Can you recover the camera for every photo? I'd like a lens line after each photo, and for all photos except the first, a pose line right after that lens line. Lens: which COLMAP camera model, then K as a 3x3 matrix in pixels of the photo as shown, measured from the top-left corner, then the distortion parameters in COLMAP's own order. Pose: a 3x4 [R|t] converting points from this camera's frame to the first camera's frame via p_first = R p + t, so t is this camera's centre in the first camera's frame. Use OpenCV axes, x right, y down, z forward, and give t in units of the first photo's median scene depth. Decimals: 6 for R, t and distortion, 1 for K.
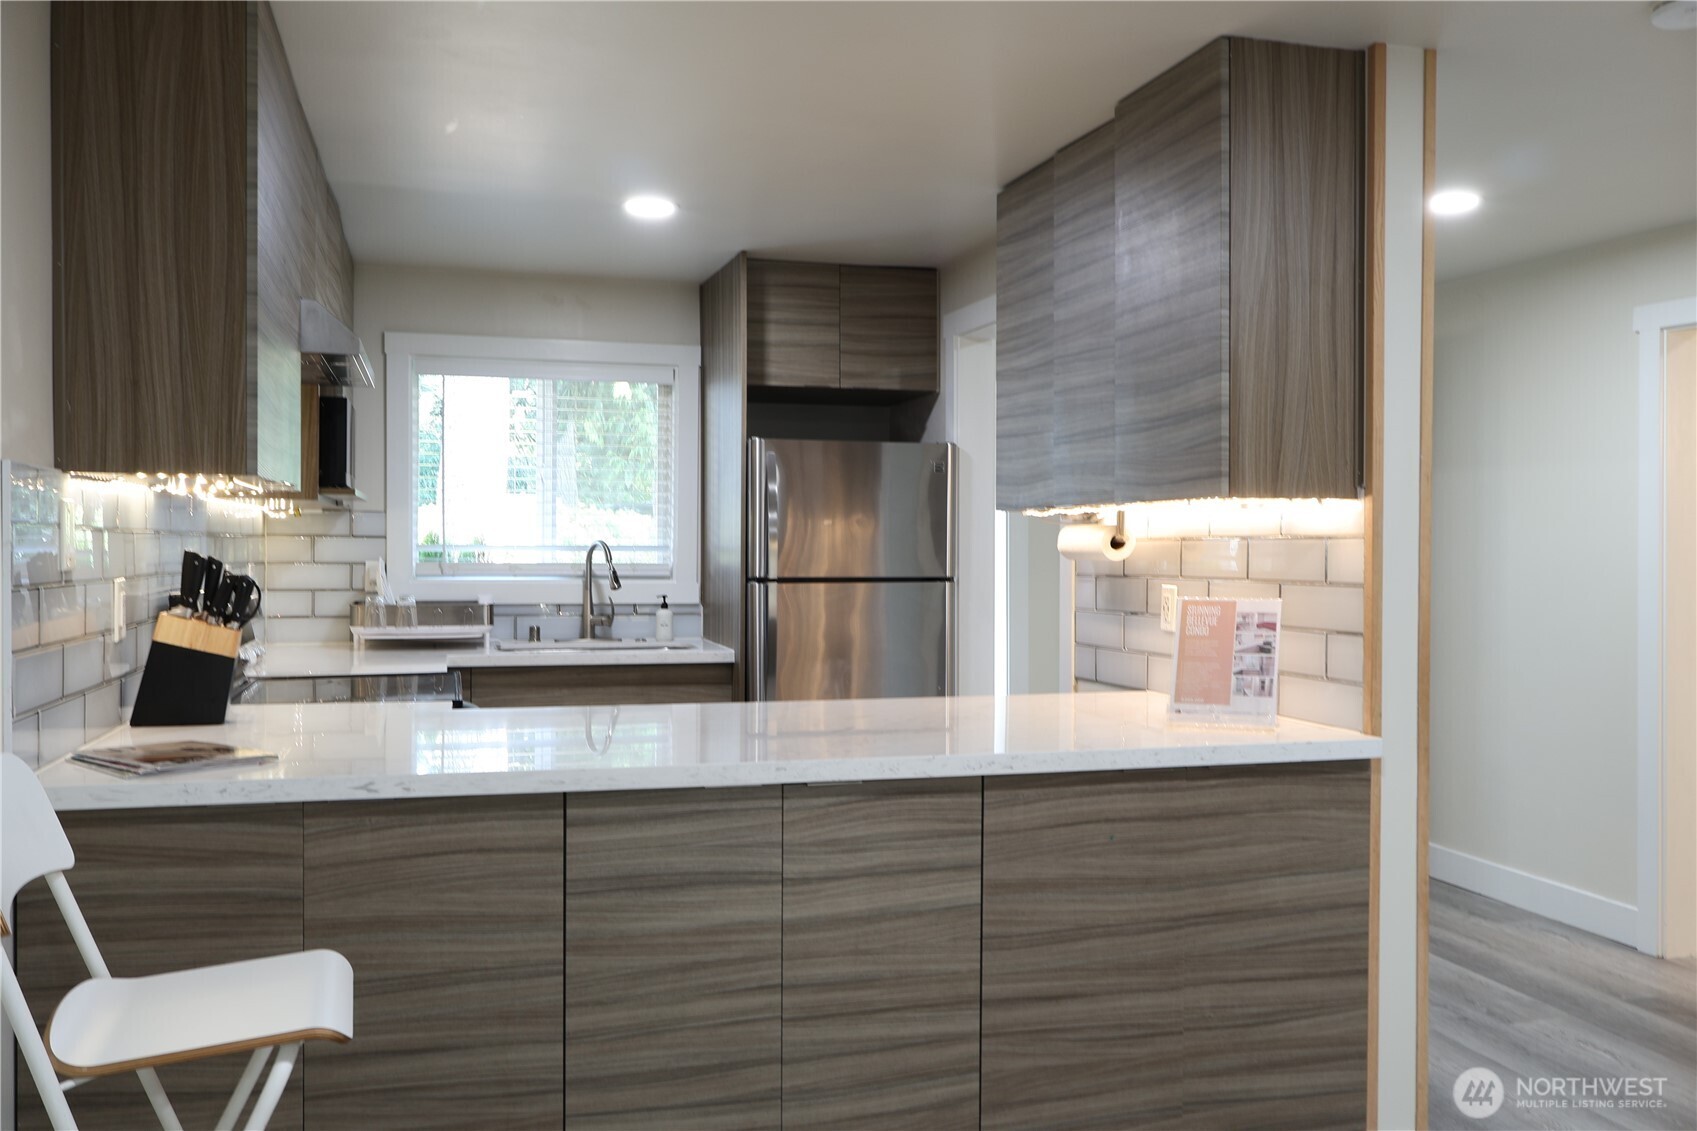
lens RADIAL K [[1400.5, 0, 844.2], [0, 1400.5, 566.4], [0, 0, 1]] dist [-0.006149, 0.001140]
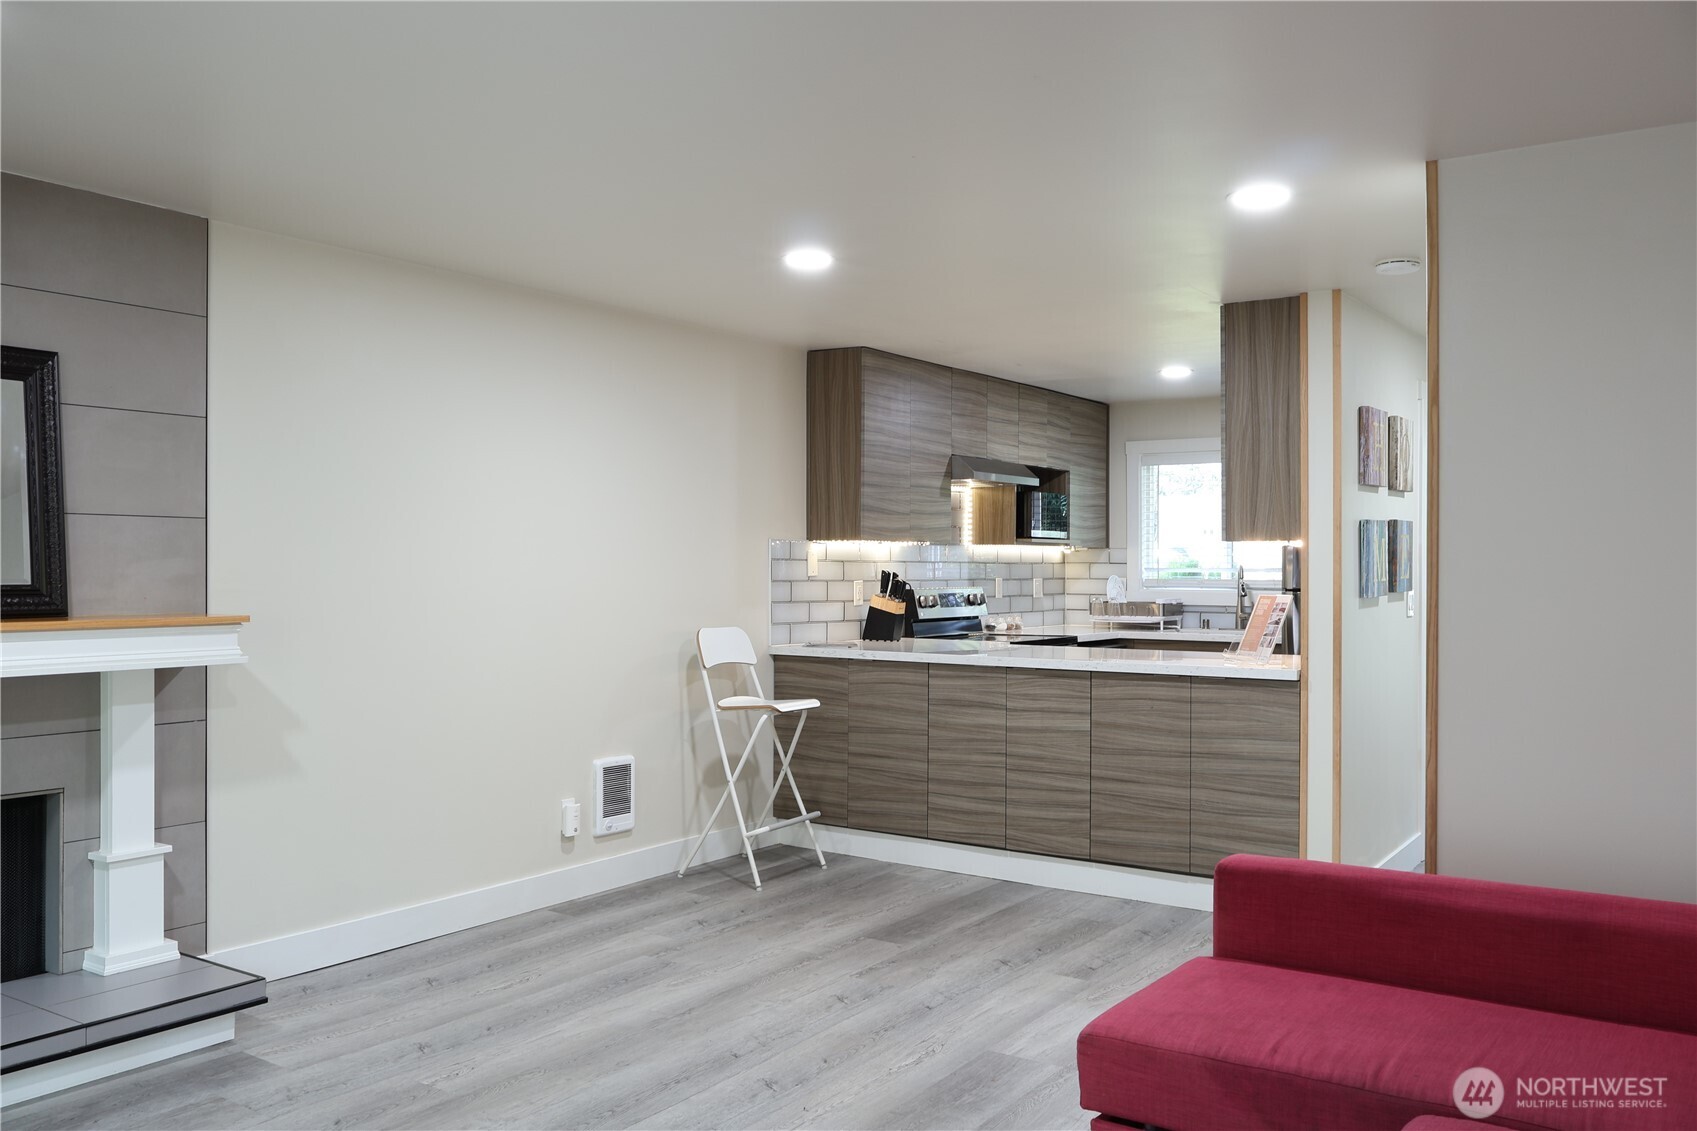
lens RADIAL K [[1400.5, 0, 846.0], [0, 1400.5, 566.5], [0, 0, 1]] dist [-0.006149, 0.001140]
pose [[0.640594, -0.003254, -0.767873, 1.416177], [-0.011549, 0.999837, -0.013872, 0.018839], [0.767793, 0.017755, 0.640452, -0.637507]]
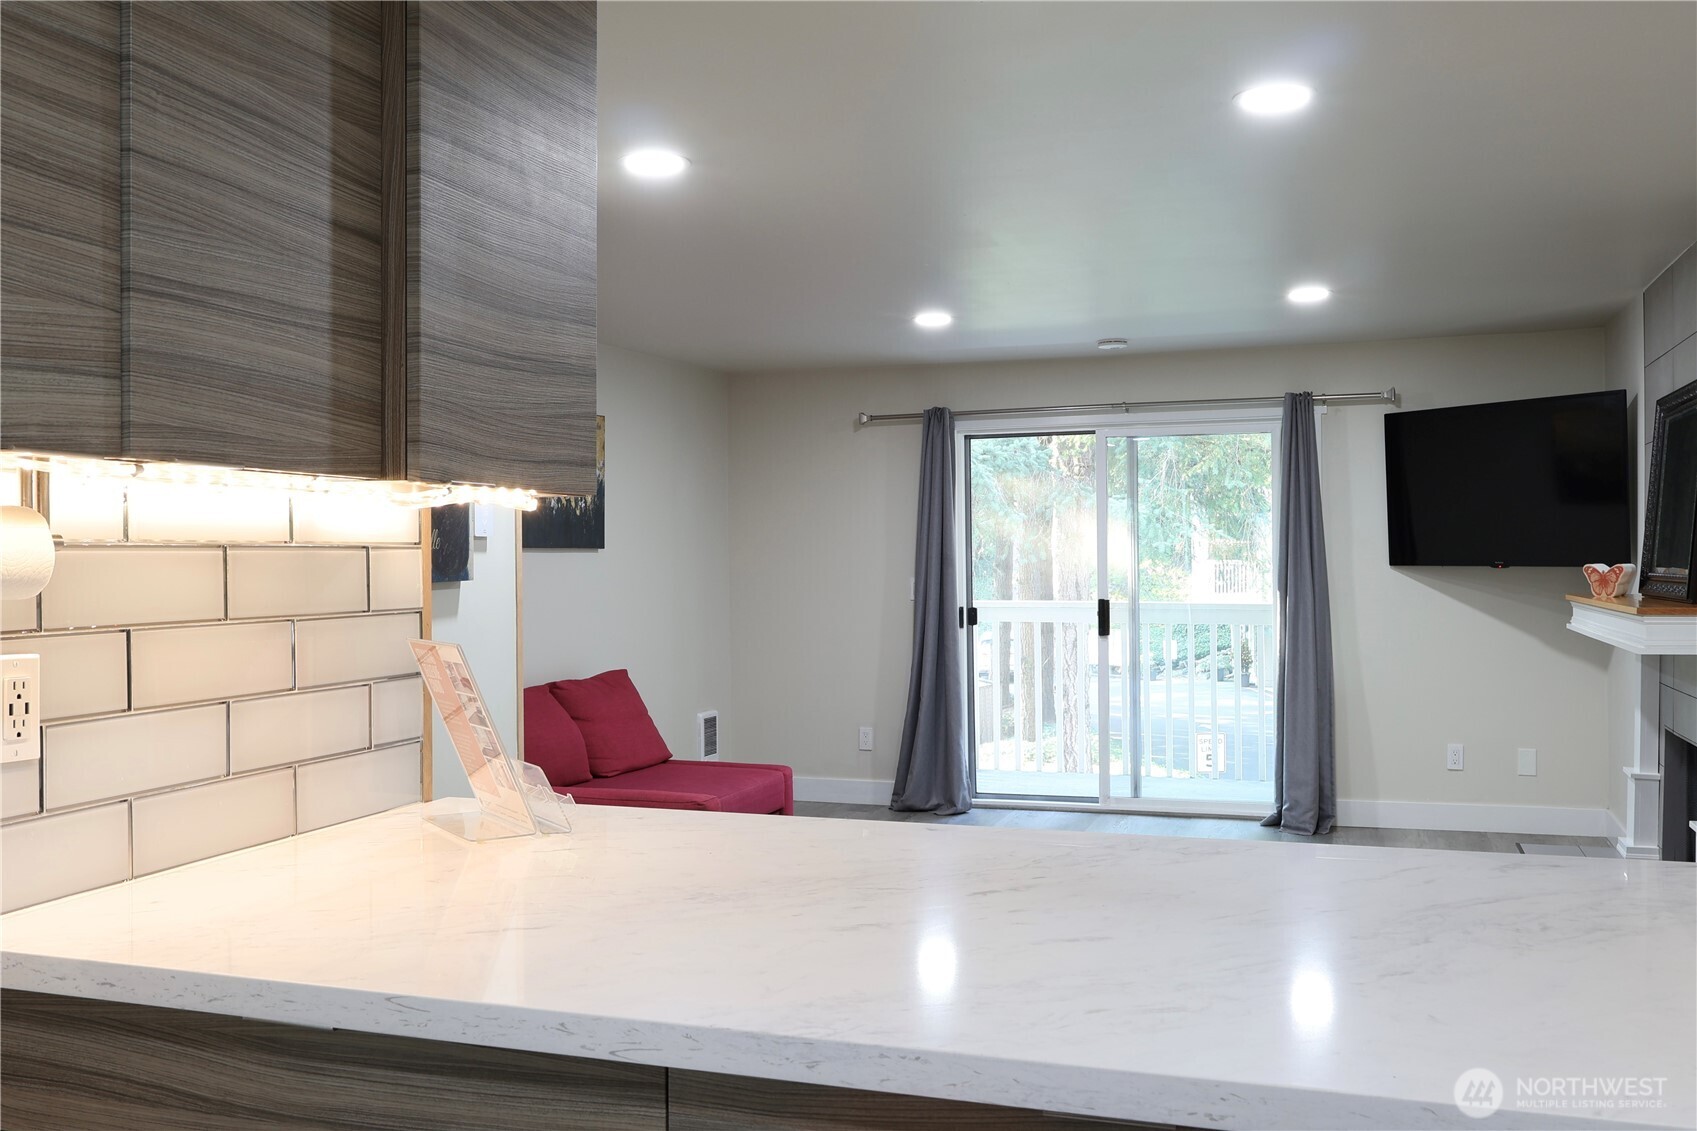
lens RADIAL K [[1526.0, 0, 849.6], [0, 1526.0, 555.3], [0, 0, 1]] dist [-0.012467, 0.002666]
pose [[-0.824588, 0.001884, 0.565730, -0.291593], [0.009603, 0.999897, 0.010667, -0.022854], [-0.565652, 0.014228, -0.824521, 1.578378]]
